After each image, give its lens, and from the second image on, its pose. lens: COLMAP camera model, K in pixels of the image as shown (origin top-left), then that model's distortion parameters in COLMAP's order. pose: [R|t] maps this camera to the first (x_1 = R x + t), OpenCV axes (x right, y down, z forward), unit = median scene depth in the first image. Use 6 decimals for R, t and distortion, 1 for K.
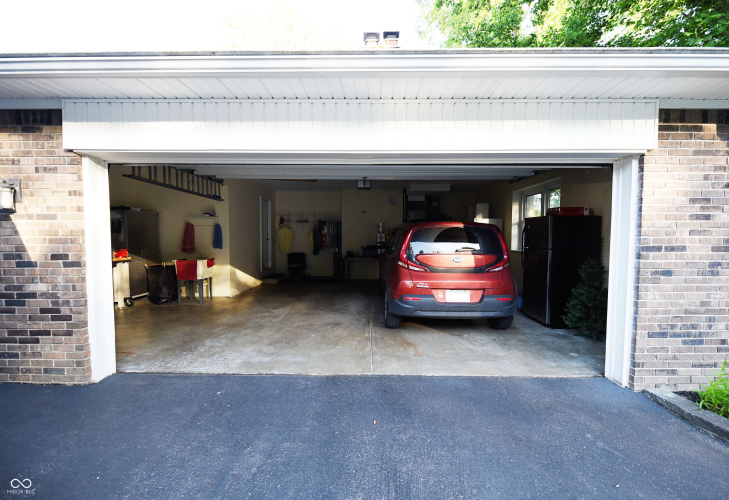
lens RADIAL K [[300.0, 0, 363.3], [0, 300.0, 250.1], [0, 0, 1]] dist [-0.000271, -0.000014]
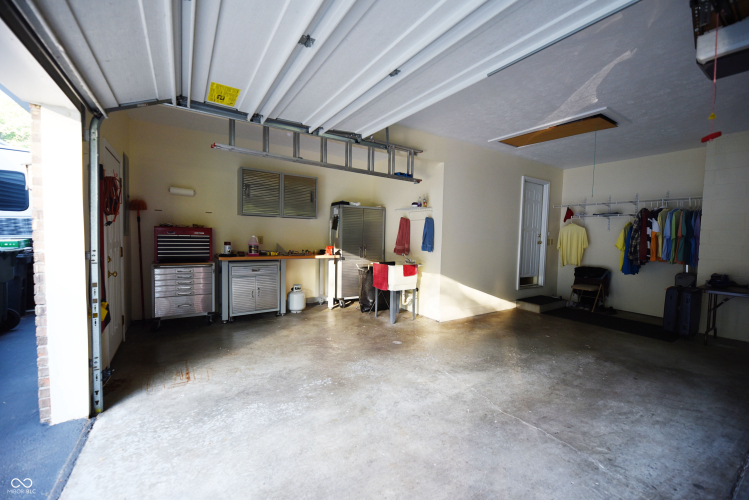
lens RADIAL K [[299.6, 0, 378.8], [0, 299.6, 249.3], [0, 0, 1]] dist [0.000906, -0.004342]
pose [[0.563030, 0.046790, -0.825111, 0.036089], [-0.060384, 0.998057, 0.015394, -0.010892], [0.824227, 0.041156, 0.564761, 0.382970]]
